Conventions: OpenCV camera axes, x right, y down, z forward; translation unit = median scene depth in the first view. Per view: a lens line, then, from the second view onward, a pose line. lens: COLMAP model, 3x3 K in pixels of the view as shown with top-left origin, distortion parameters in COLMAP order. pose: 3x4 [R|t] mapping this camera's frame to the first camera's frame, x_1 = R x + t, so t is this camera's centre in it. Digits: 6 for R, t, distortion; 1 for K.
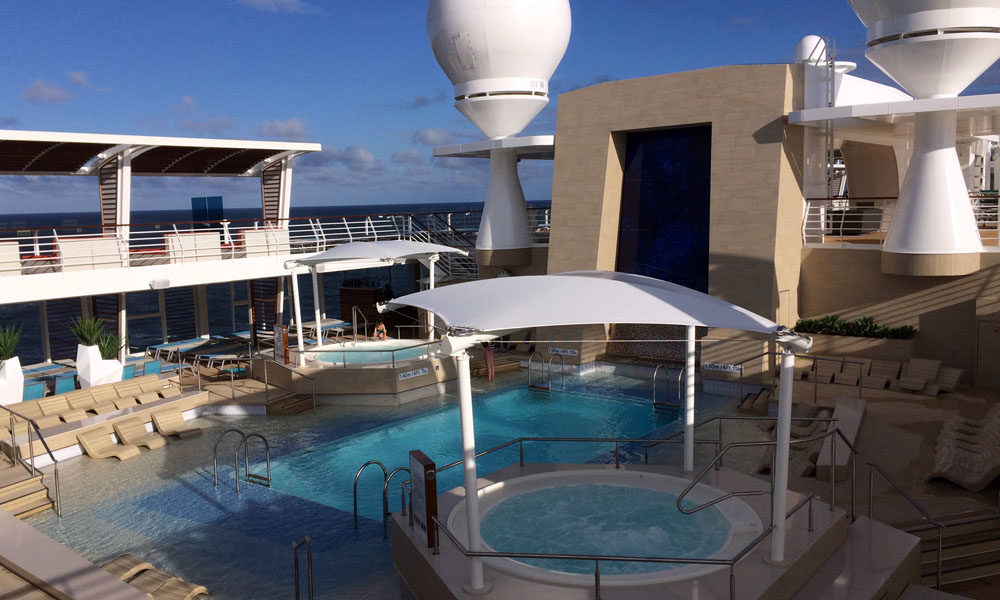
lens RADIAL K [[874.0, 0, 485.4], [0, 874.0, 297.8], [0, 0, 1]] dist [0.112744, -0.127527]
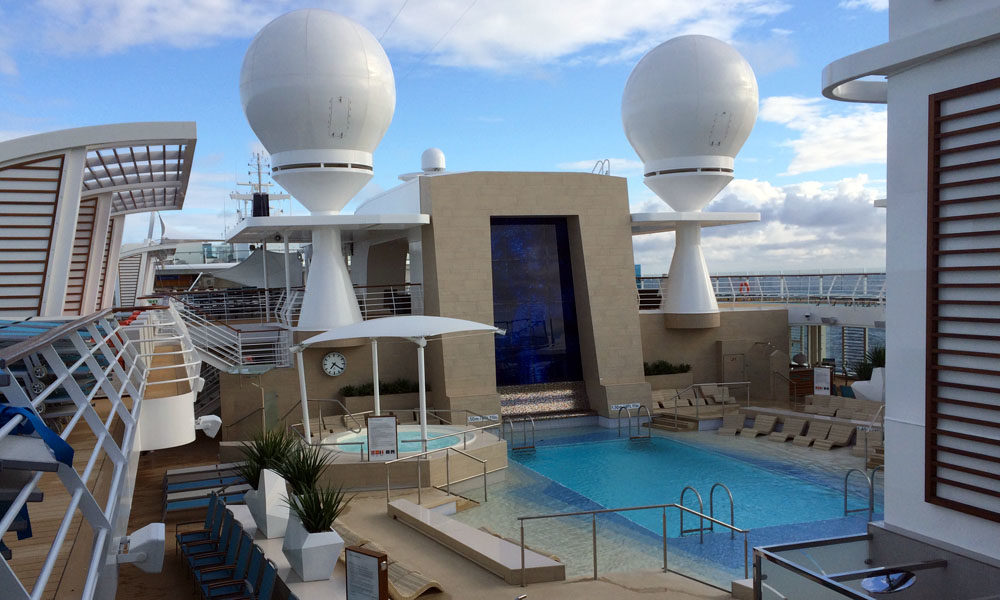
lens RADIAL K [[874.0, 0, 485.4], [0, 874.0, 297.8], [0, 0, 1]] dist [0.112744, -0.127527]
pose [[0.527974, 0.007894, 0.849224, -0.706483], [0.112773, 0.990450, -0.079319, 0.000309], [-0.841740, 0.137648, 0.522041, 0.395652]]
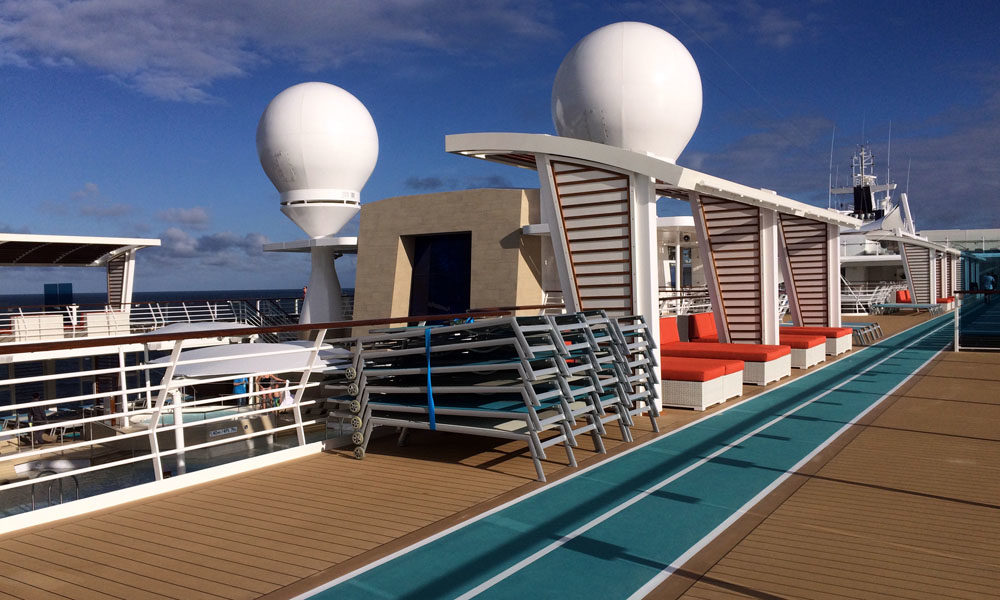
lens RADIAL K [[874.0, 0, 485.4], [0, 874.0, 297.8], [0, 0, 1]] dist [0.112744, -0.127527]
pose [[0.994068, 0.008849, 0.108396, 0.115403], [0.001838, 0.995175, -0.098098, 0.018187], [-0.108741, 0.097715, 0.989256, -0.203743]]
